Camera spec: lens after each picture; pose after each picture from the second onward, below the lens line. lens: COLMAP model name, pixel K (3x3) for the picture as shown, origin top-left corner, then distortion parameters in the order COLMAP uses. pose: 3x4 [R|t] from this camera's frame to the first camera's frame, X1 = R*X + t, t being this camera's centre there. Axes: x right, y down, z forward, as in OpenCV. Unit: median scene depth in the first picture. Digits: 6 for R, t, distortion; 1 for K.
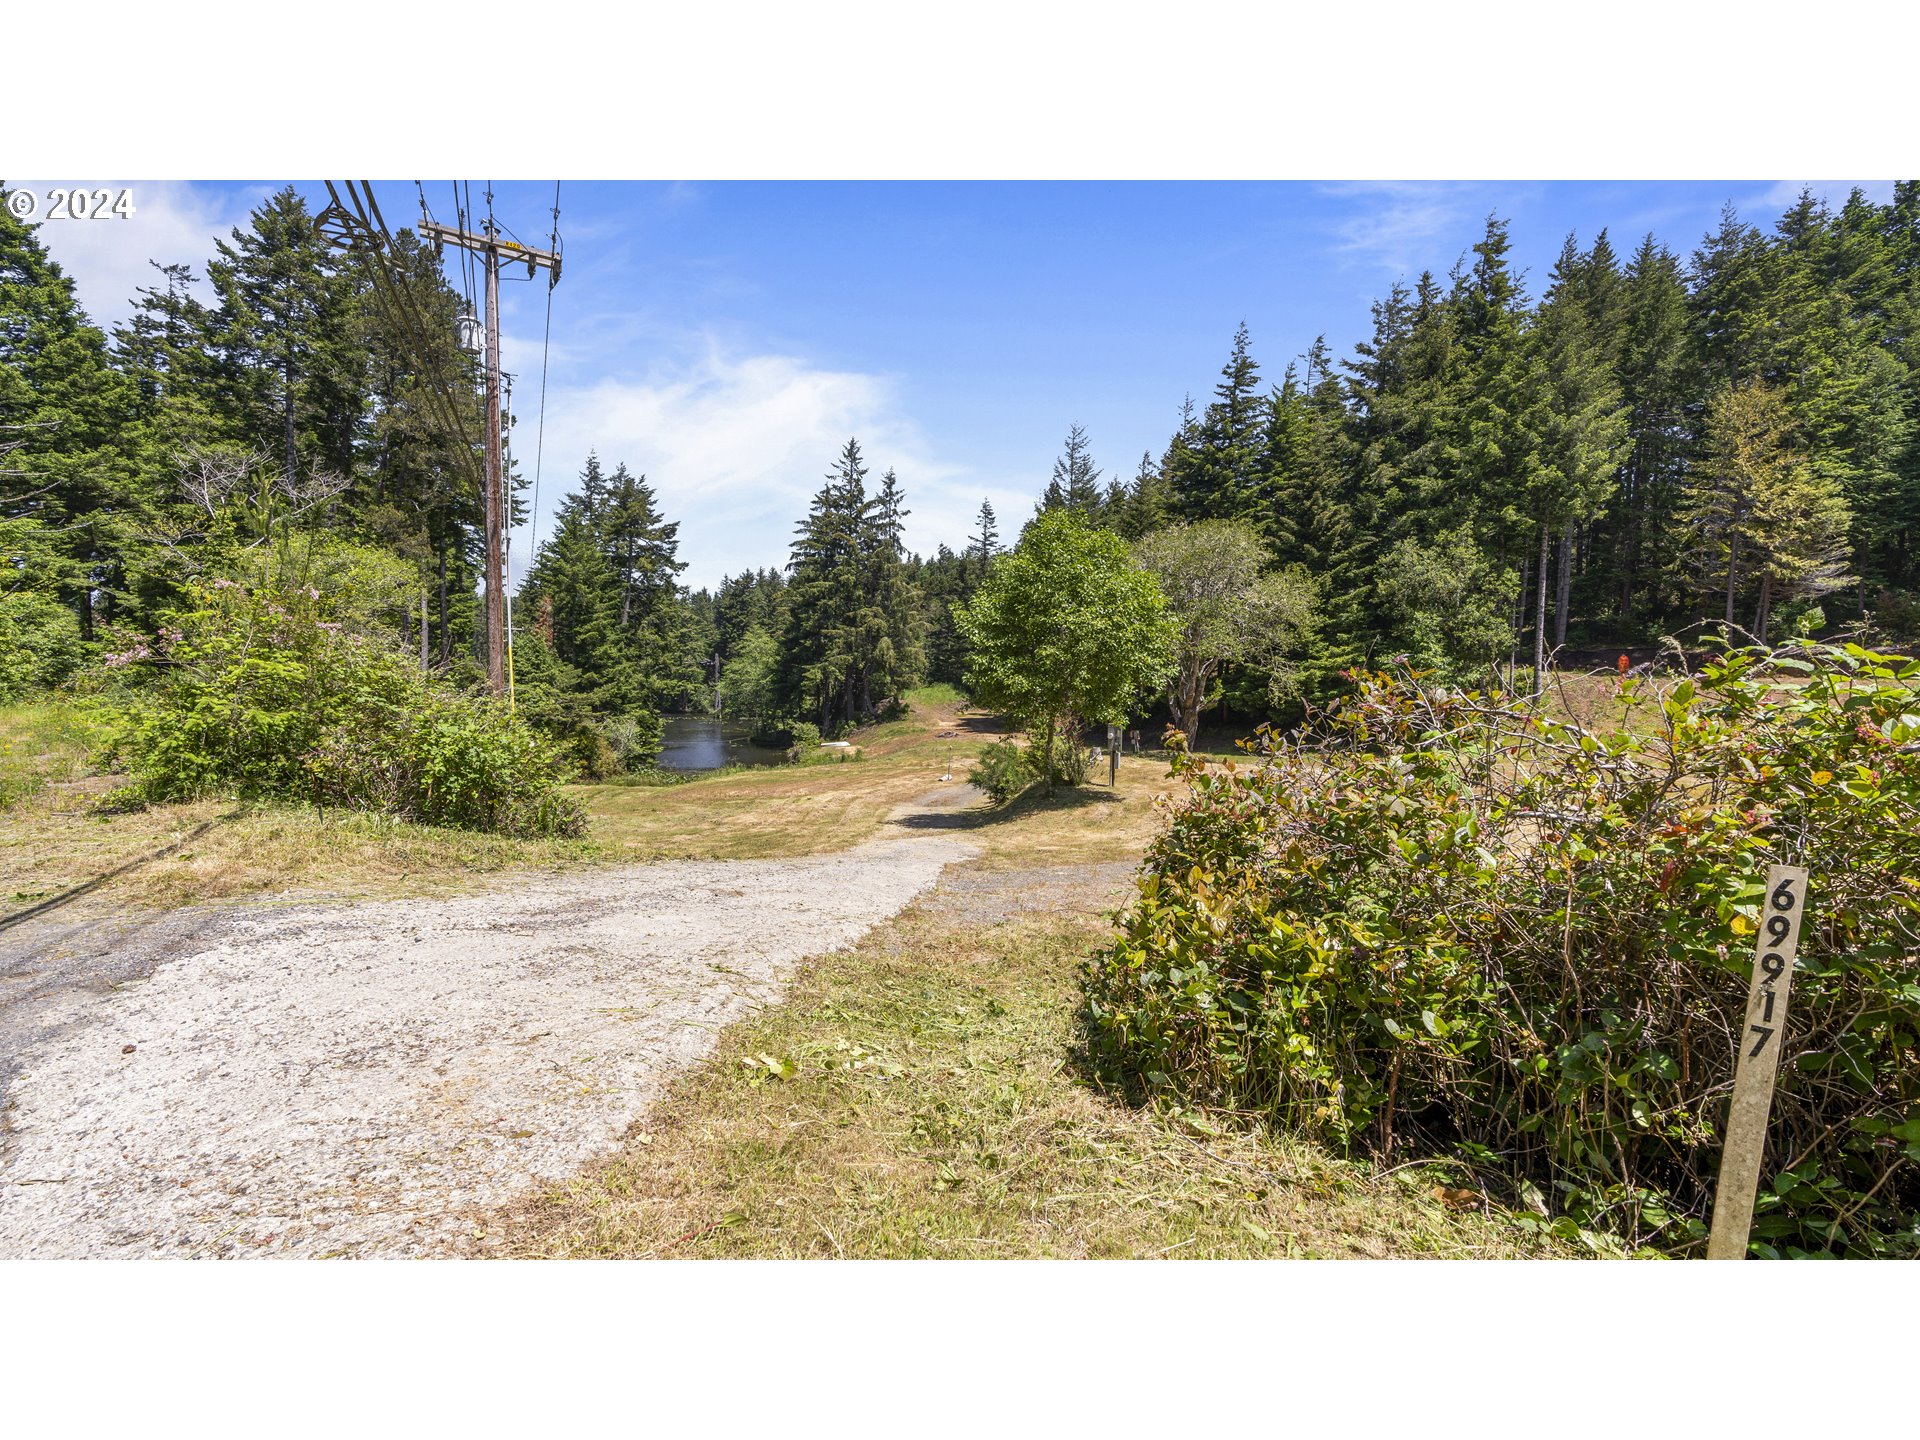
lens RADIAL K [[875.4, 0, 967.7], [0, 875.4, 723.0], [0, 0, 1]] dist [-0.005065, 0.002369]
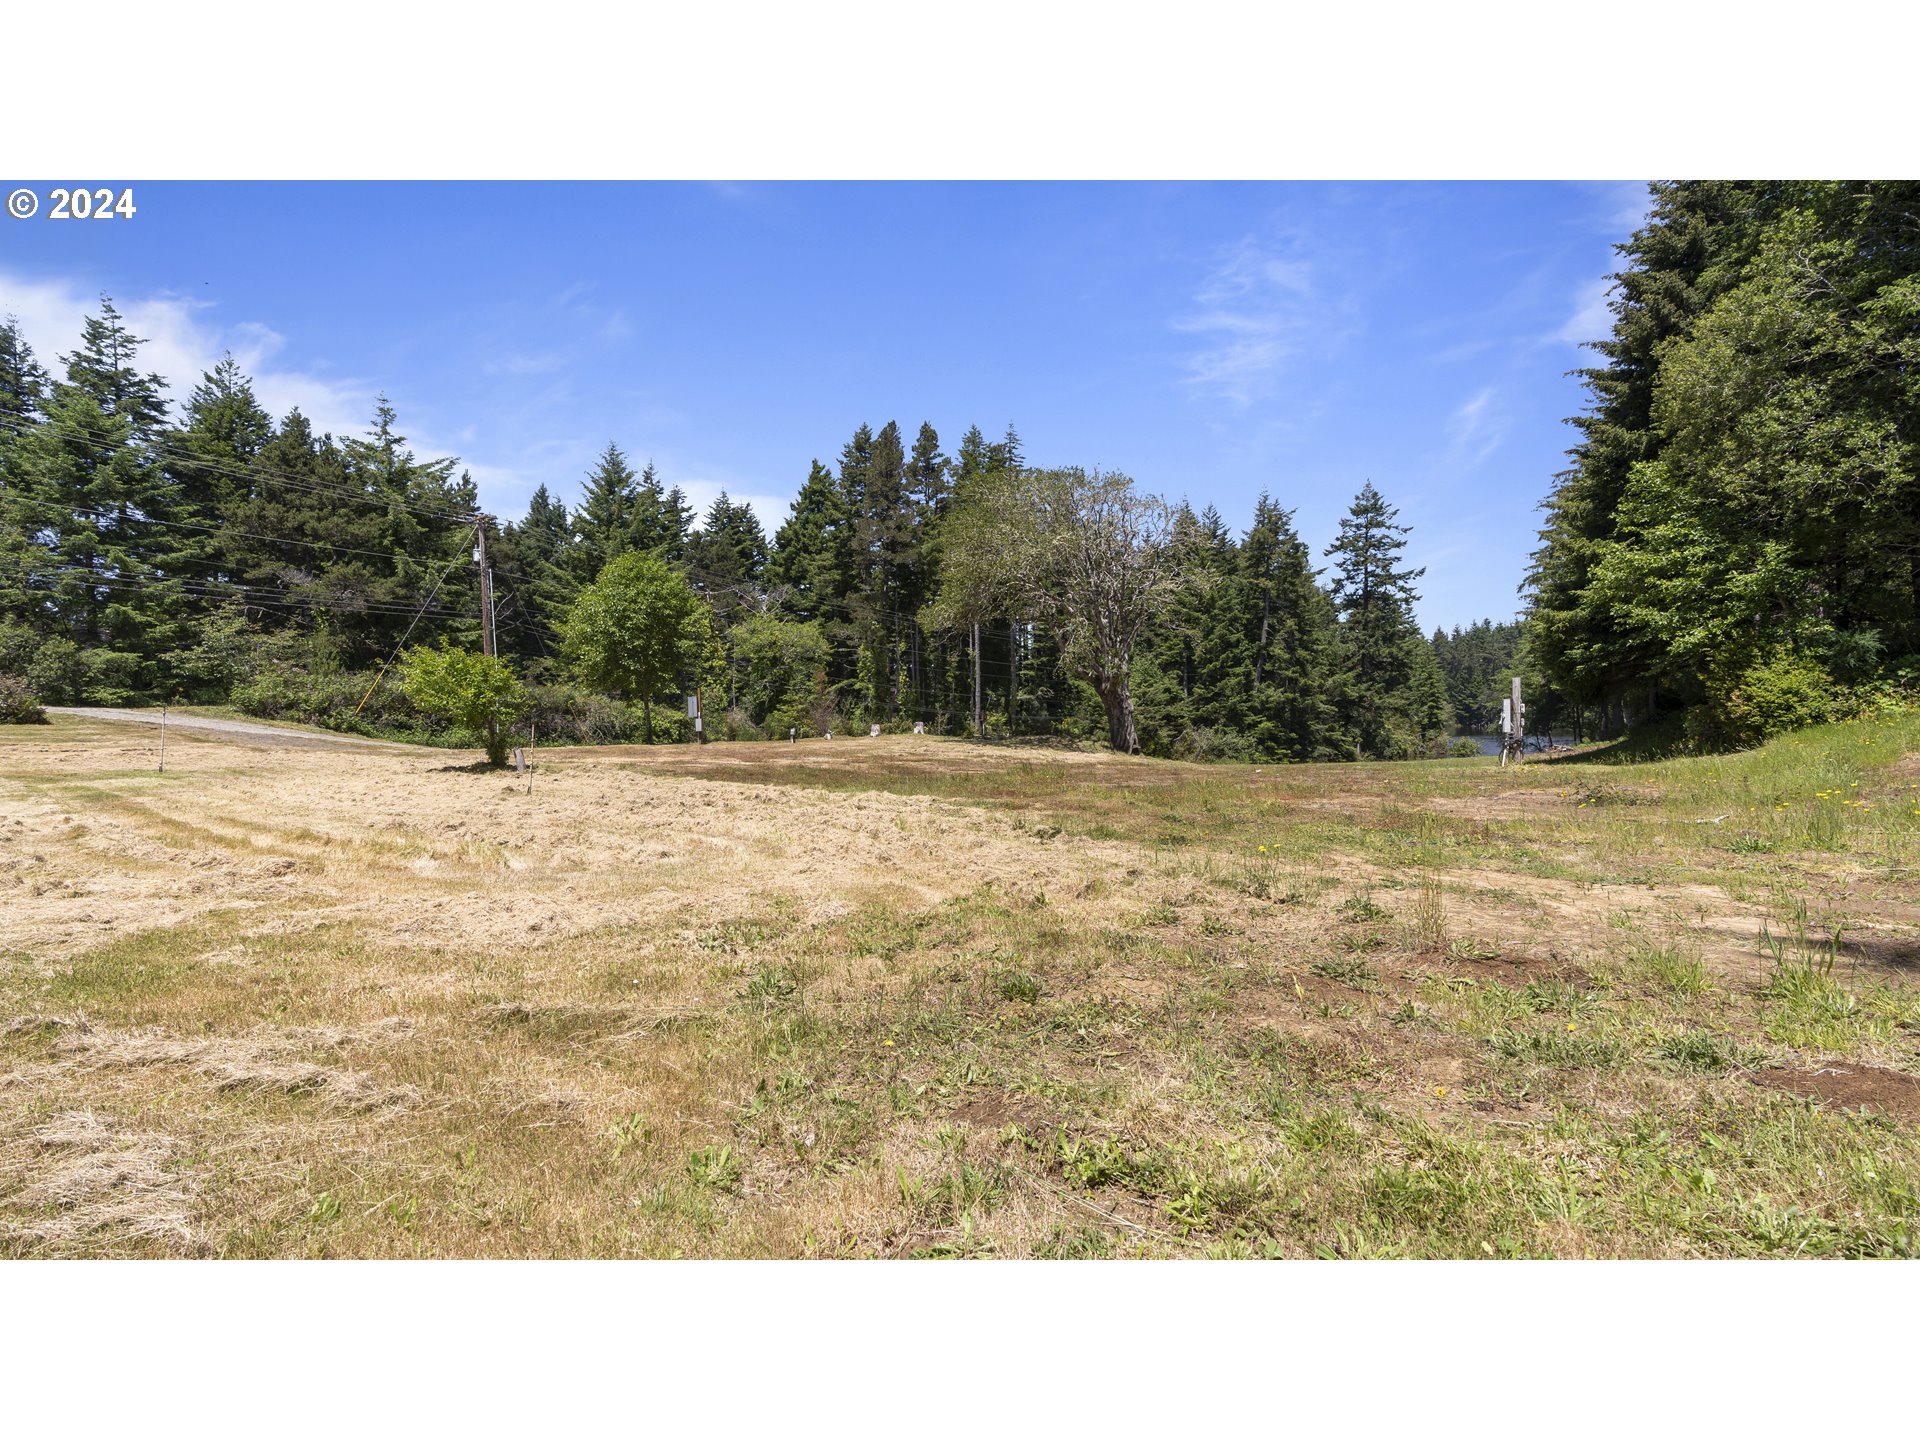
lens RADIAL K [[887.2, 0, 969.6], [0, 887.2, 728.1], [0, 0, 1]] dist [-0.001845, -0.000115]
pose [[0.378995, -0.009162, -0.925353, 0.717571], [-0.023100, 0.999546, -0.019357, 0.031855], [0.925110, 0.028712, 0.378612, 0.406785]]
